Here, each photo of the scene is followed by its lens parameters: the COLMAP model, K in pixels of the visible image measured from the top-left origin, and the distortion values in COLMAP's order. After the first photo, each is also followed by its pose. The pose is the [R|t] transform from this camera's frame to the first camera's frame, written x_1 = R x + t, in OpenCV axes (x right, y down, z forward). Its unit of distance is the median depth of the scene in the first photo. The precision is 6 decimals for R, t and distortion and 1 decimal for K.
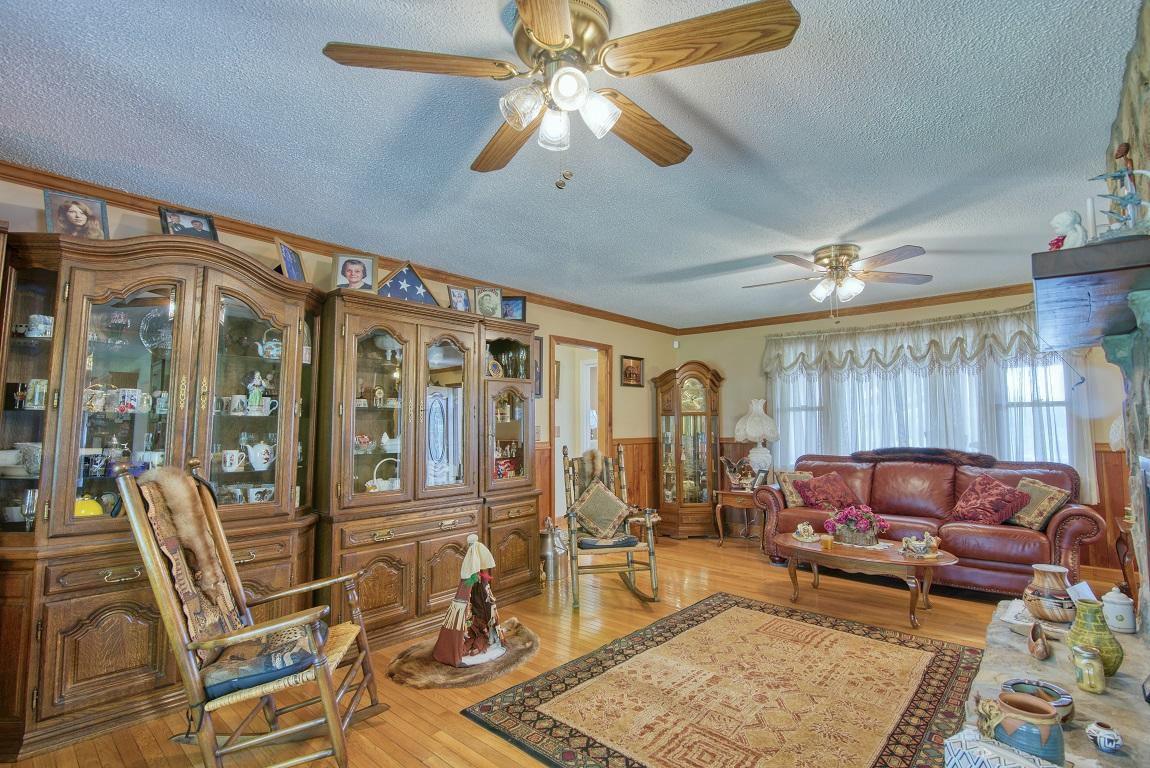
lens RADIAL K [[535.4, 0, 573.8], [0, 535.4, 387.0], [0, 0, 1]] dist [-0.018552, 0.001881]
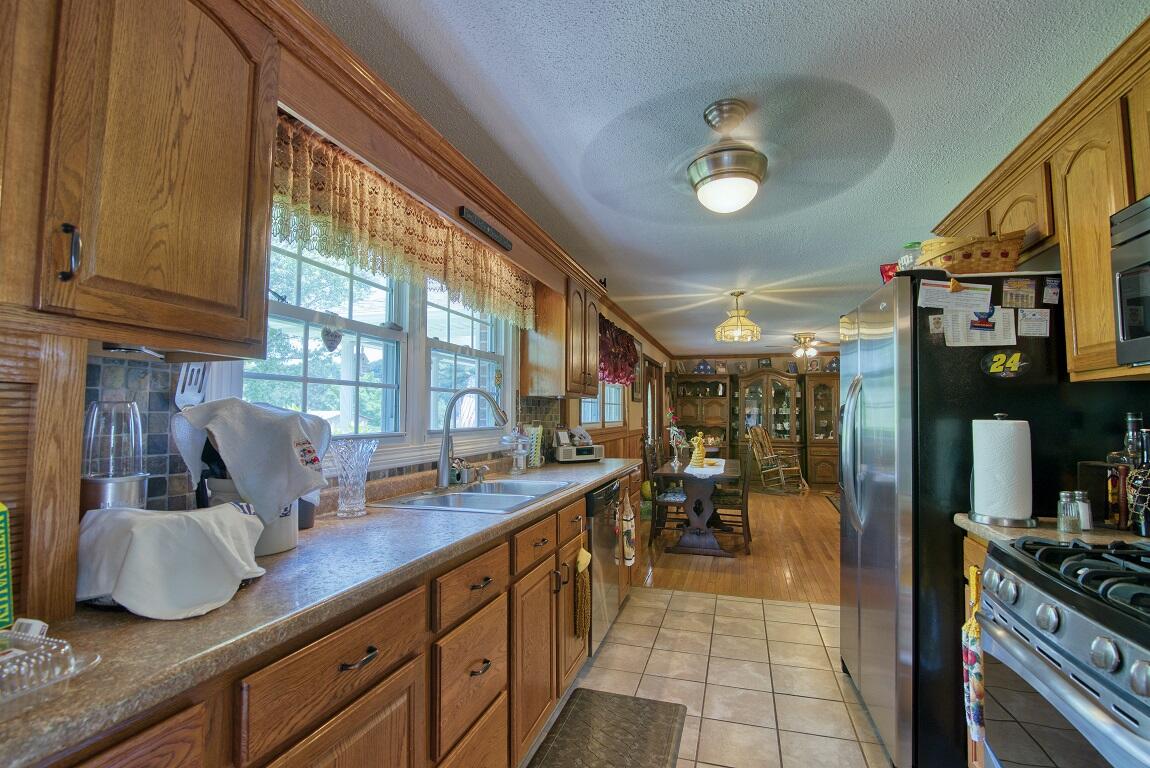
lens RADIAL K [[535.4, 0, 583.3], [0, 535.4, 386.9], [0, 0, 1]] dist [-0.018552, 0.001881]
pose [[0.437226, -0.048909, -0.898021, 1.819059], [0.066163, 0.997564, -0.022118, -0.122314], [0.896915, -0.049745, 0.439397, -1.572541]]
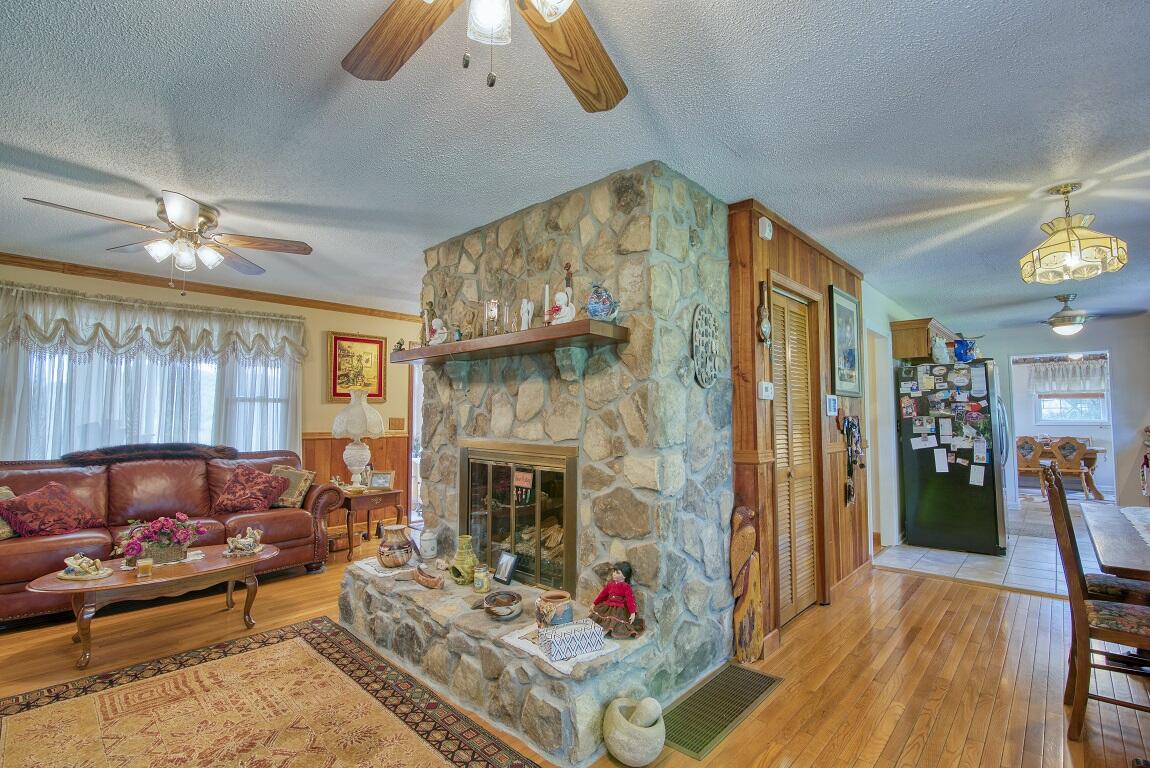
lens RADIAL K [[535.4, 0, 578.3], [0, 535.4, 383.4], [0, 0, 1]] dist [-0.018552, 0.001881]
pose [[0.016791, 0.063928, 0.997813, -0.310676], [-0.070988, 0.995512, -0.062586, 0.025057], [-0.997336, -0.069782, 0.021253, 0.372773]]
